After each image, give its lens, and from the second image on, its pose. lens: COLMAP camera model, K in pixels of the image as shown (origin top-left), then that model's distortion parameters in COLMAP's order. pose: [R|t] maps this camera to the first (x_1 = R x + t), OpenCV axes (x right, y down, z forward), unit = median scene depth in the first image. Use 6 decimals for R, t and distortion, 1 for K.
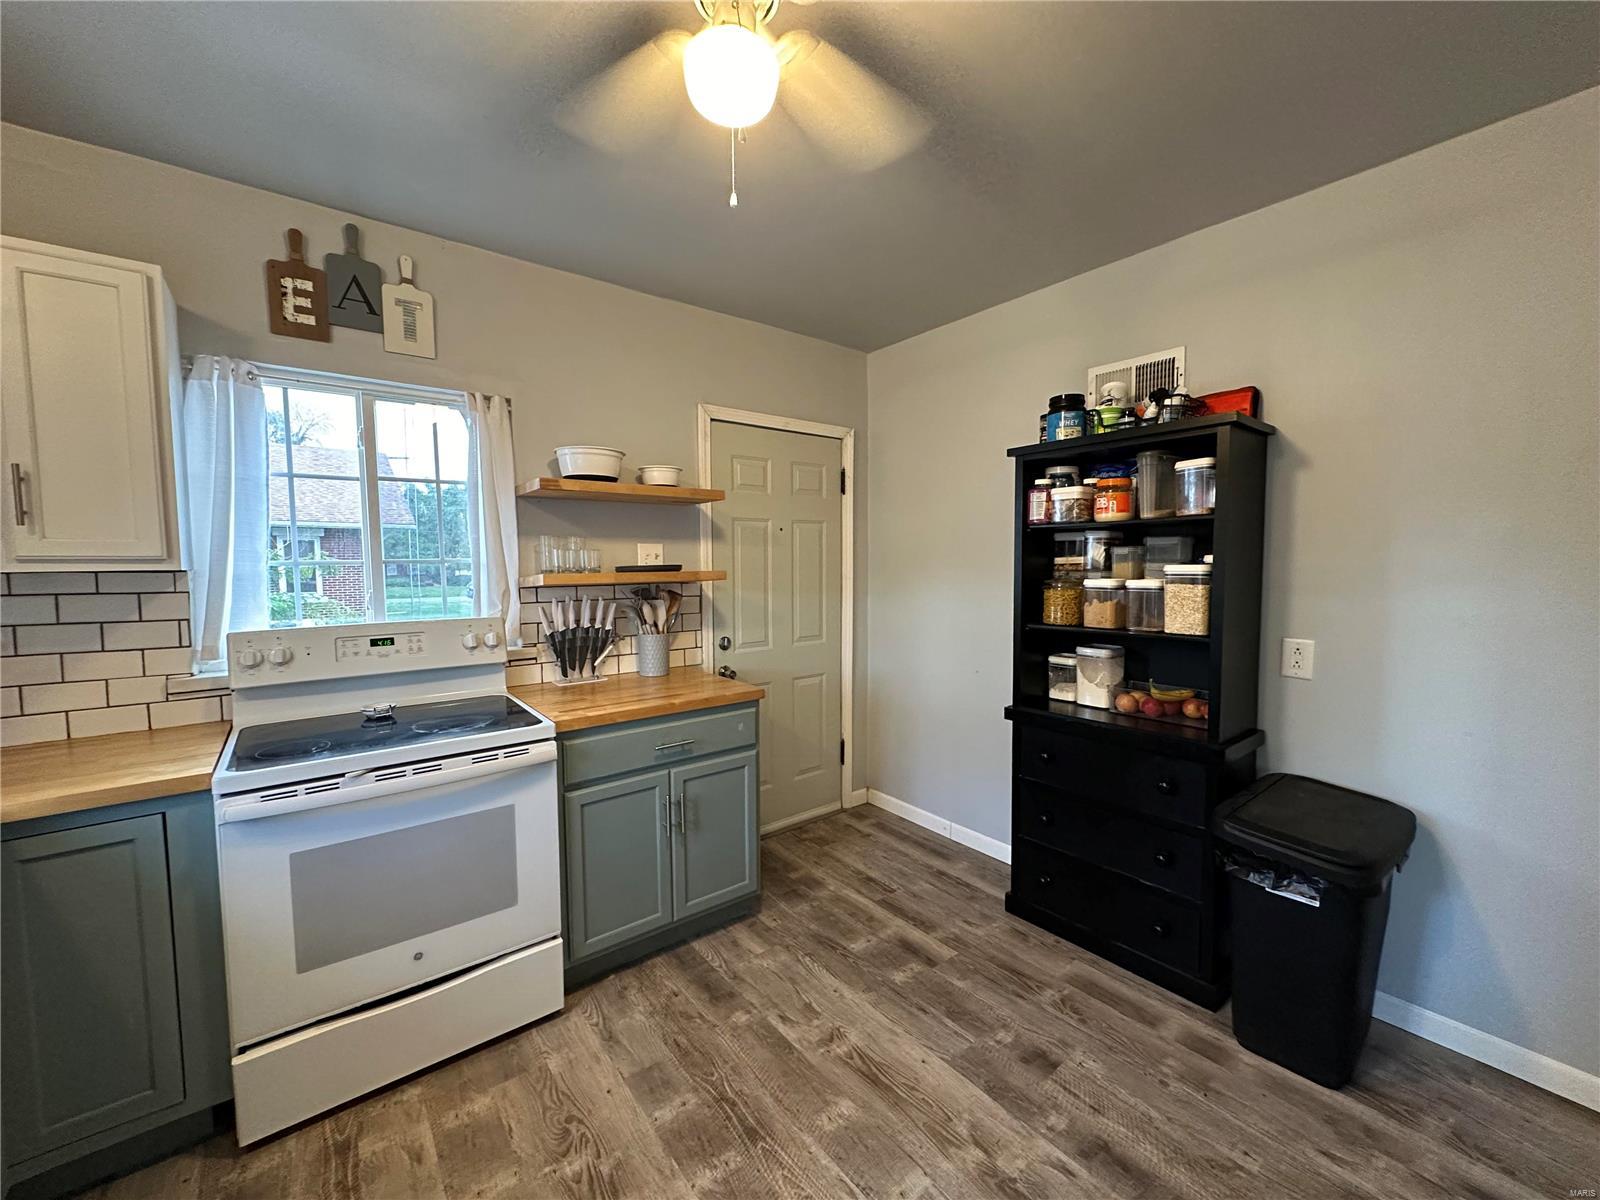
lens RADIAL K [[638.3, 0, 800.0], [0, 638.3, 600.0], [0, 0, 1]] dist [-0.006089, 0.000251]
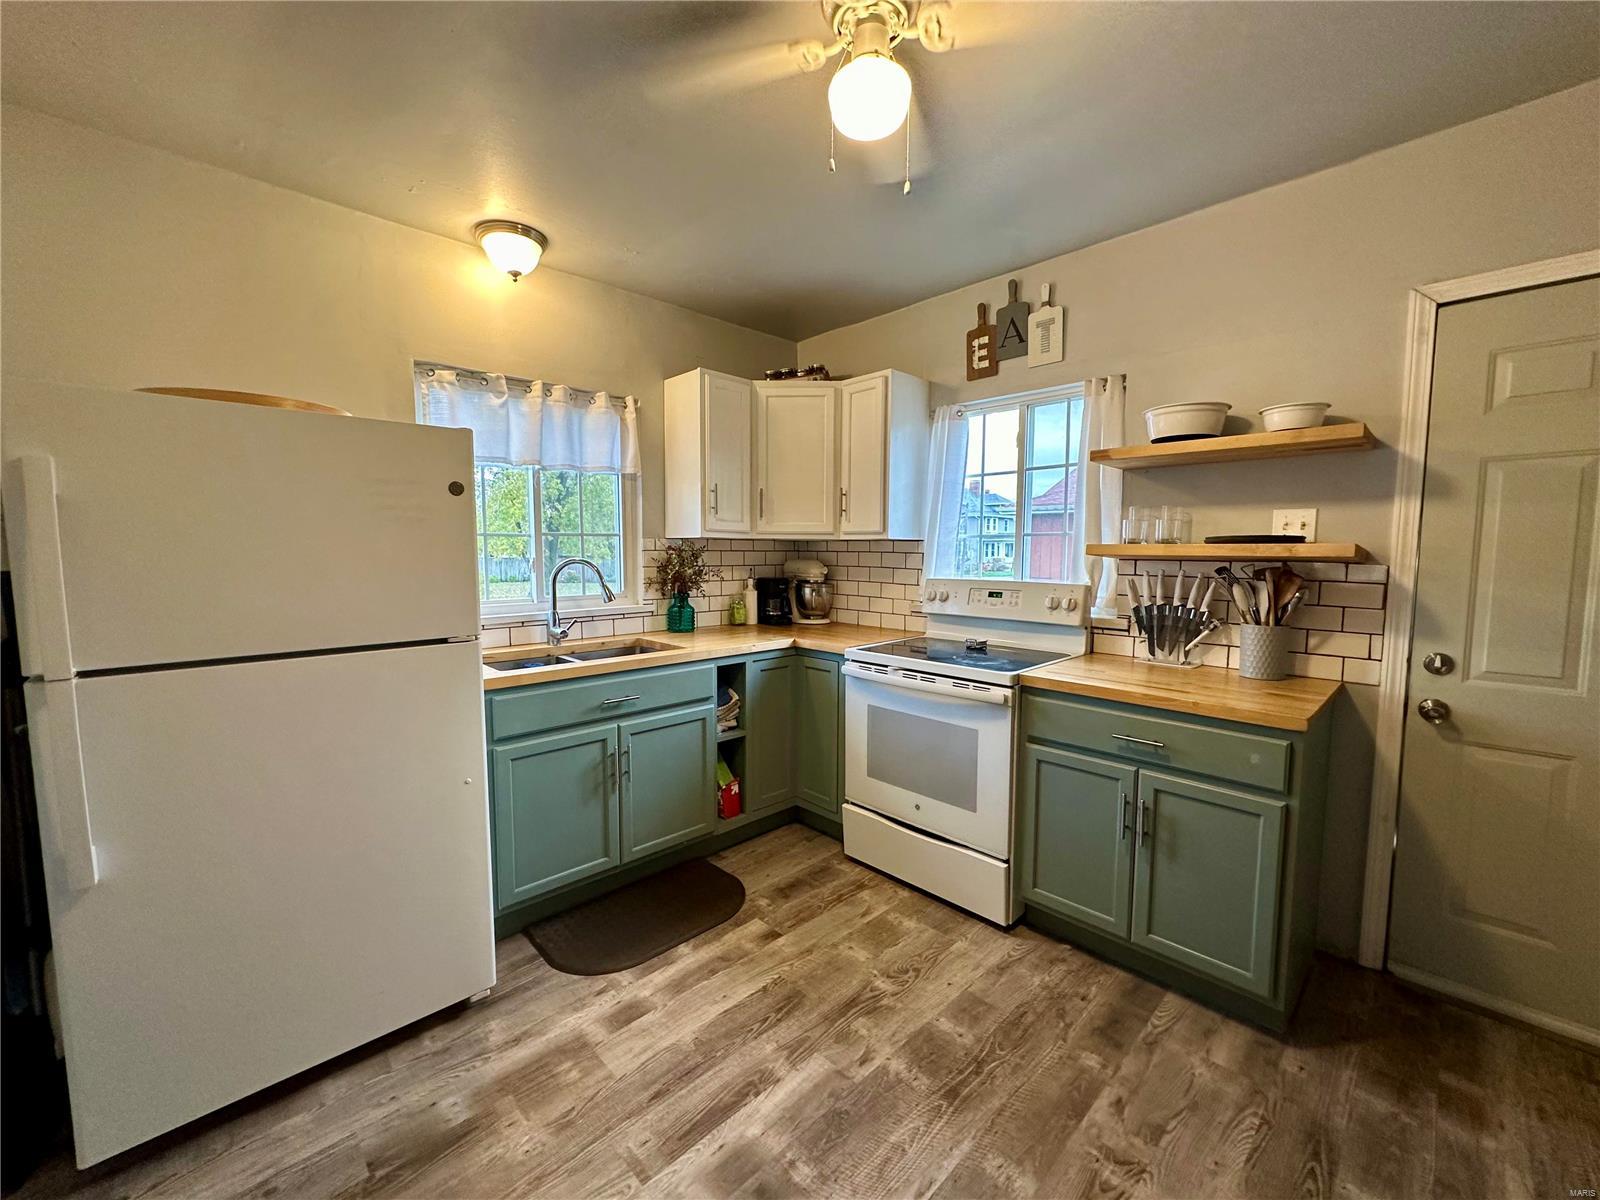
lens RADIAL K [[638.3, 0, 800.0], [0, 638.3, 600.0], [0, 0, 1]] dist [-0.006089, 0.000251]
pose [[0.097709, 0.085797, -0.991510, 0.634500], [-0.068285, 0.994507, 0.079327, -0.000552], [0.992870, 0.059955, 0.103031, 0.465901]]
